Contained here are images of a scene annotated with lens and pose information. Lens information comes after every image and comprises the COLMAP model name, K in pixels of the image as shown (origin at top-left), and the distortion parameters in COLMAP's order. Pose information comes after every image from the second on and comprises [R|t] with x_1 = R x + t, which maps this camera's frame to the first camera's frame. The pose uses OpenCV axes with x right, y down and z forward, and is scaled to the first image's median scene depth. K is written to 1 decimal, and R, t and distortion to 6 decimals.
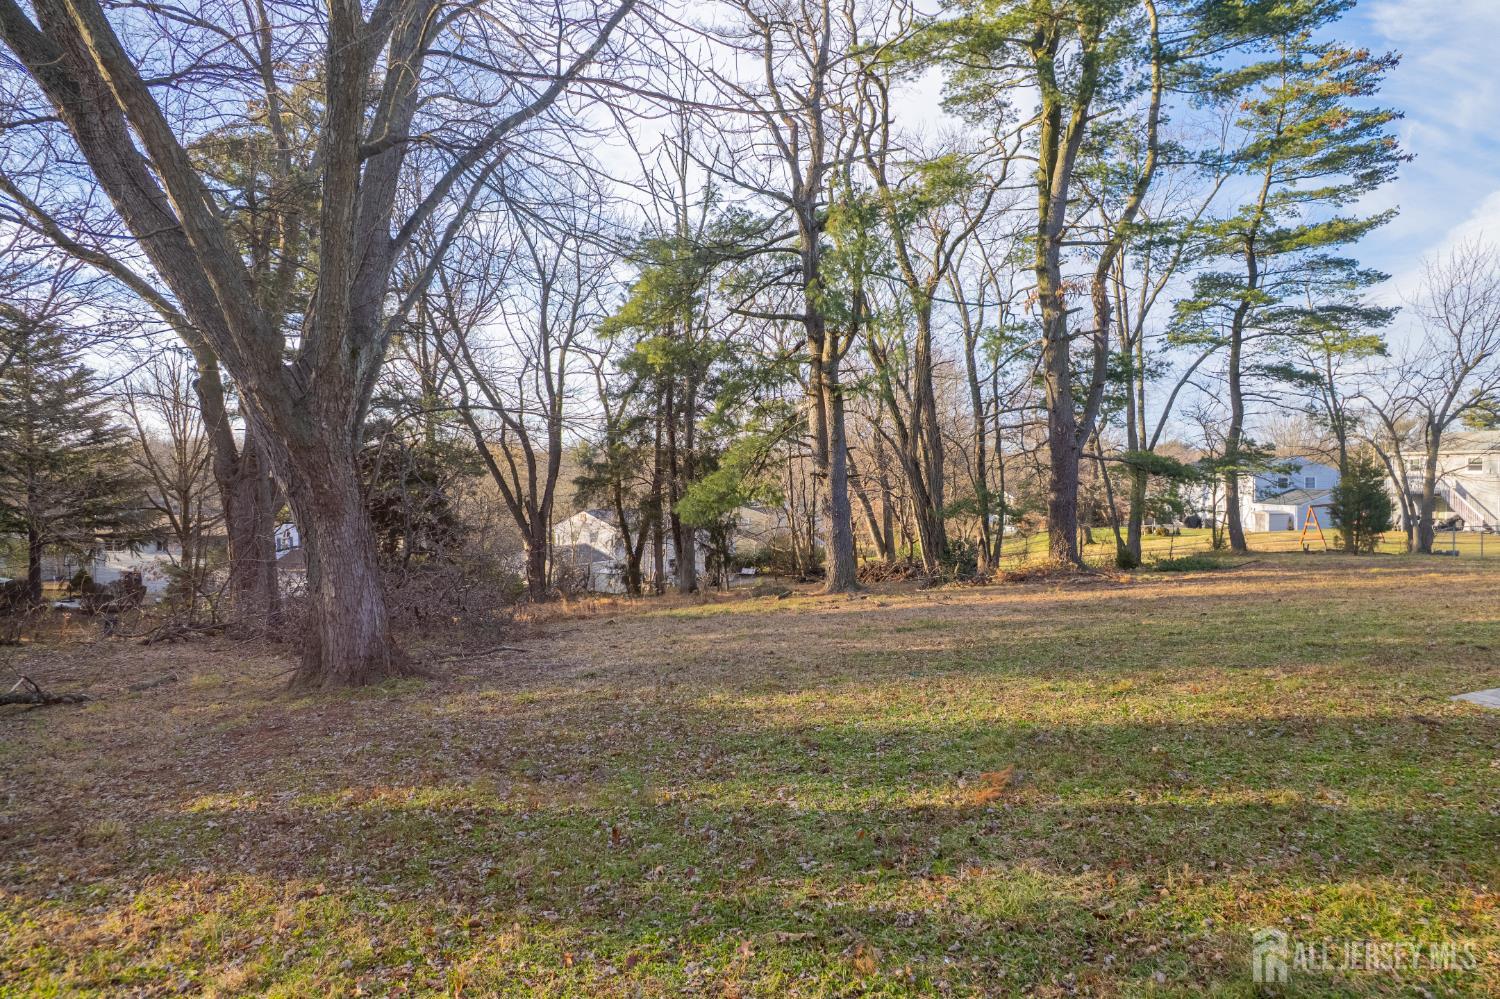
lens RADIAL K [[964.6, 0, 741.9], [0, 964.6, 511.3], [0, 0, 1]] dist [-0.074947, 0.065035]
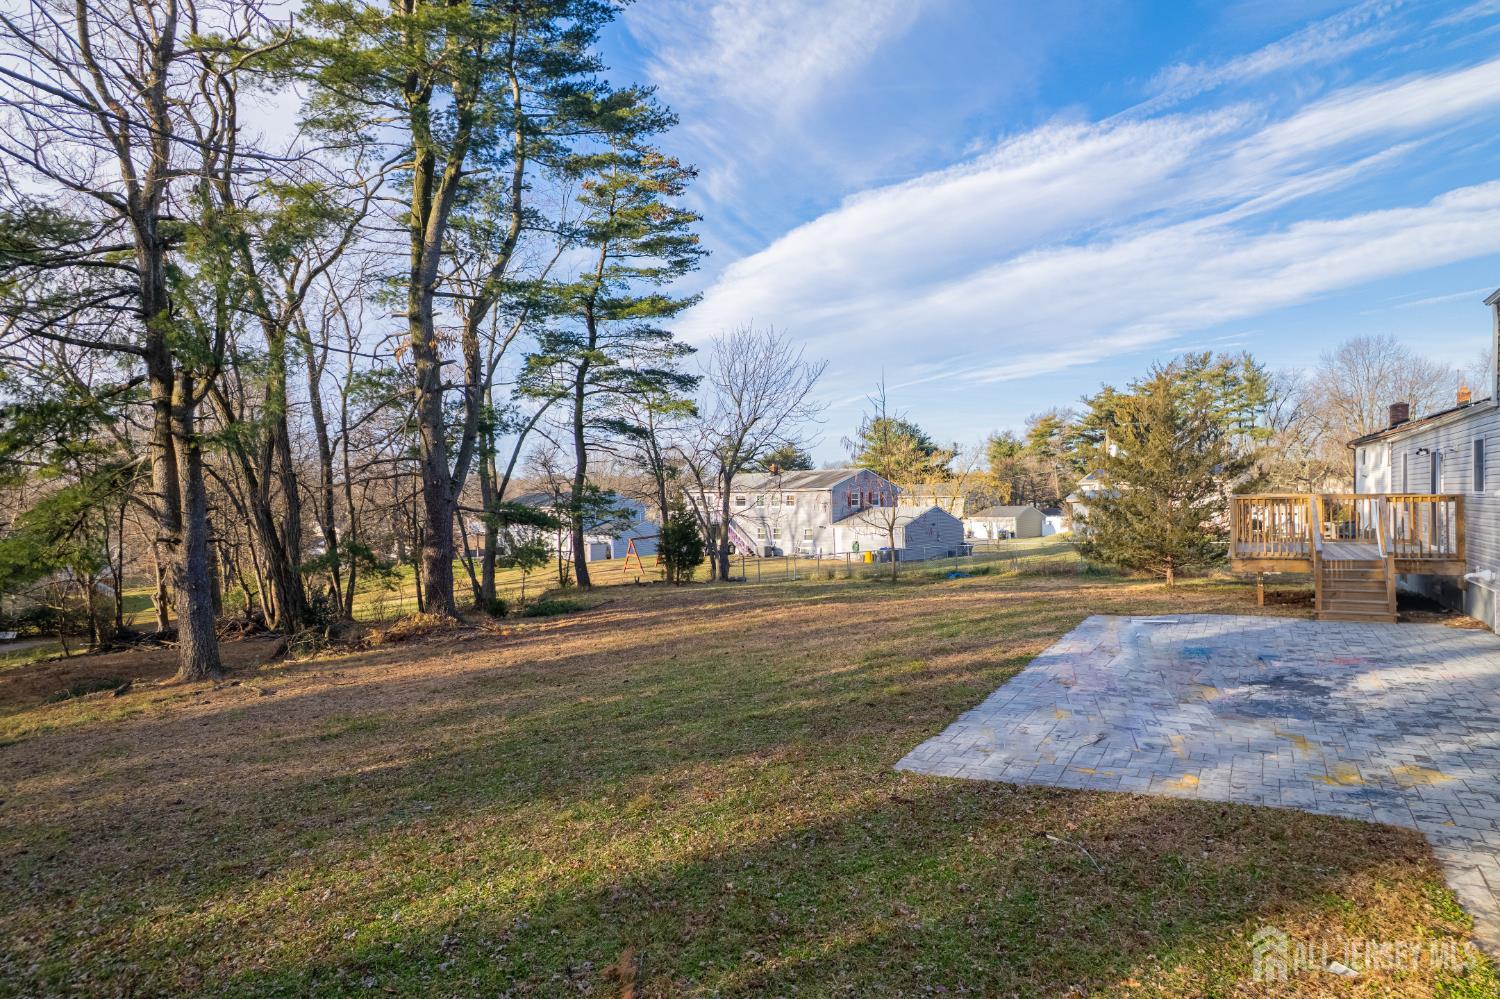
lens RADIAL K [[964.6, 0, 741.9], [0, 964.6, 511.3], [0, 0, 1]] dist [-0.074947, 0.065035]
pose [[0.776209, -0.011438, 0.630372, -0.038172], [0.029301, 0.999410, -0.017946, -0.025258], [-0.629794, 0.032401, 0.776086, 0.035283]]
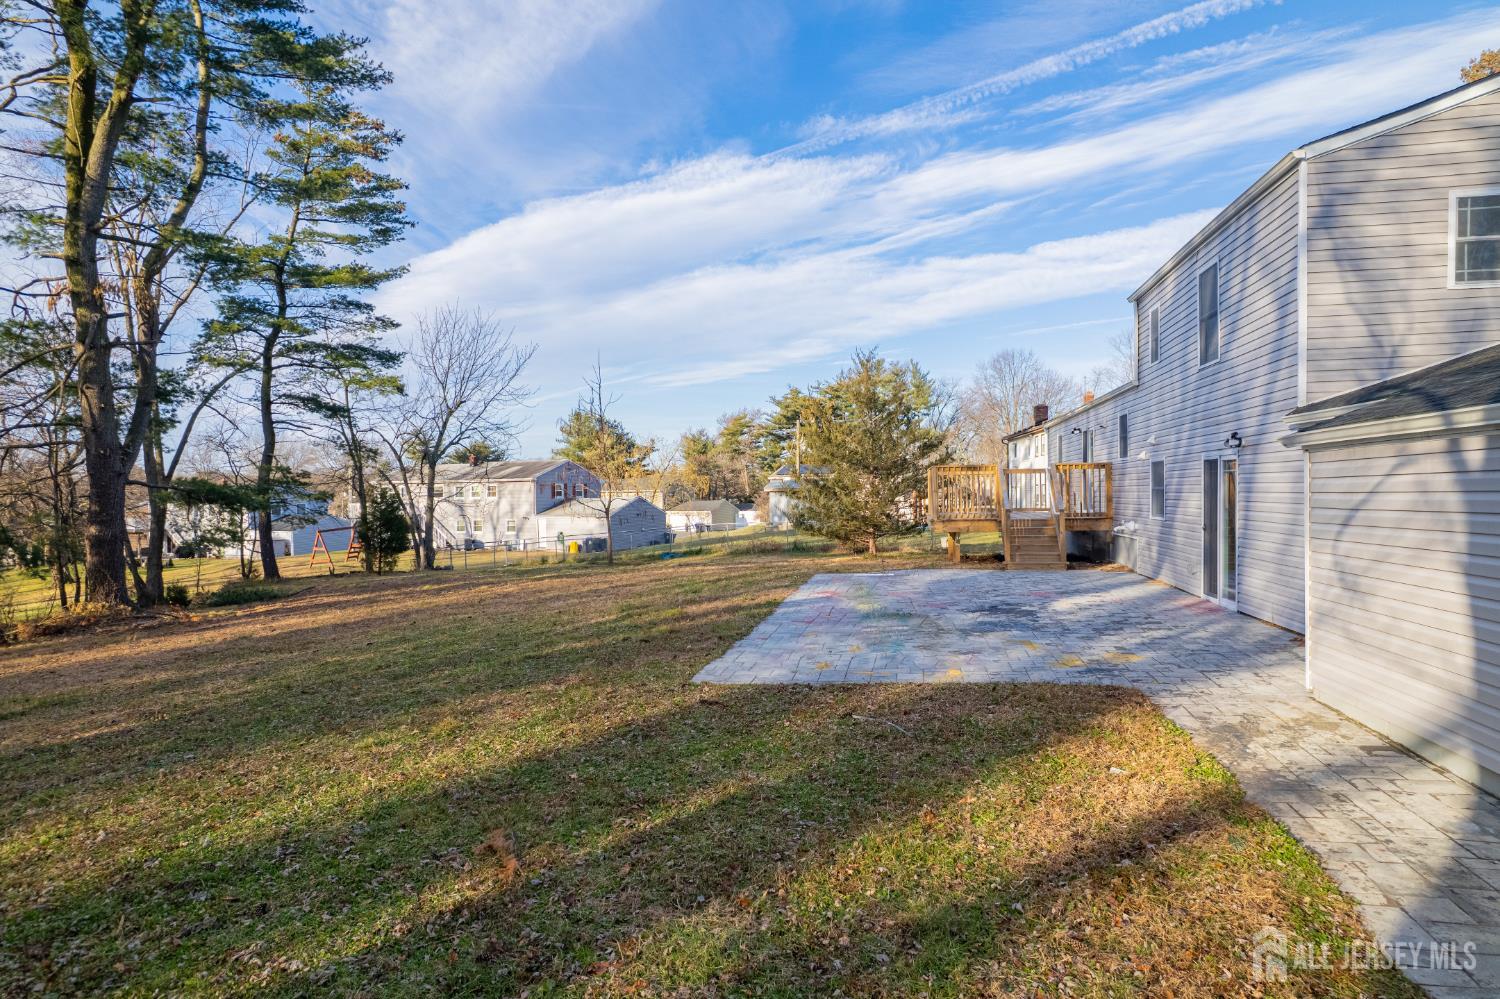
lens RADIAL K [[966.9, 0, 741.9], [0, 966.9, 509.7], [0, 0, 1]] dist [-0.076847, 0.068002]
pose [[0.540520, -0.012682, 0.841236, -0.063610], [0.037705, 0.999247, -0.009162, -0.003559], [-0.840486, 0.036671, 0.540591, 0.054074]]
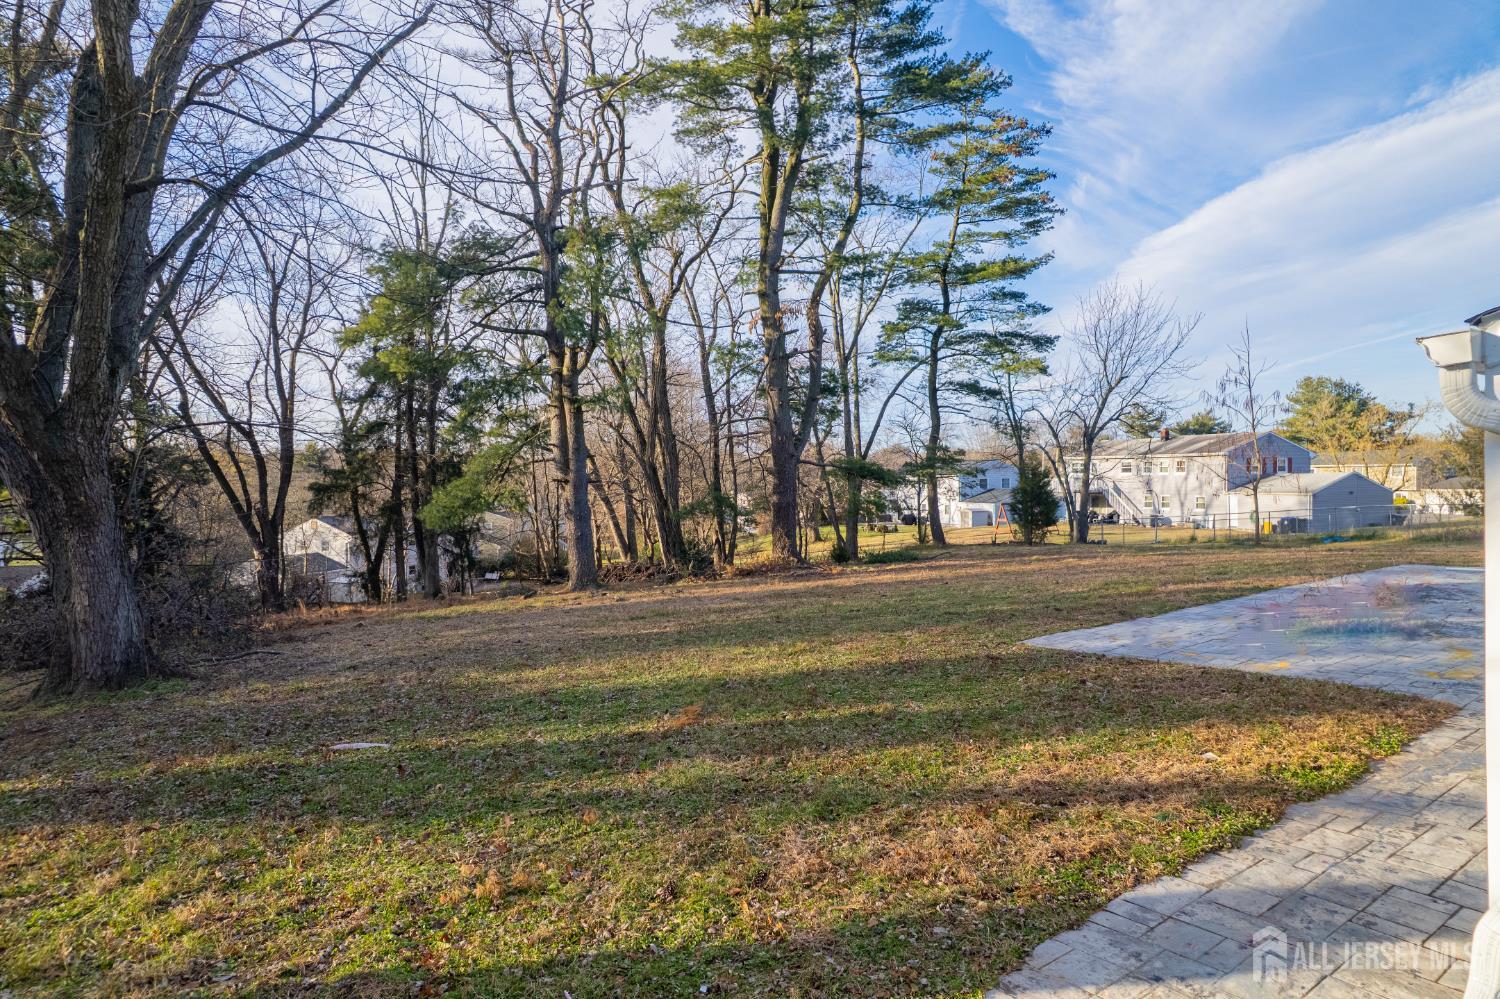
lens RADIAL K [[964.6, 0, 741.9], [0, 964.6, 511.3], [0, 0, 1]] dist [-0.074947, 0.065035]
pose [[0.965521, -0.013879, 0.259955, -0.002844], [0.014573, 0.999894, -0.000745, -0.000409], [-0.259917, 0.004508, 0.965620, -0.060988]]
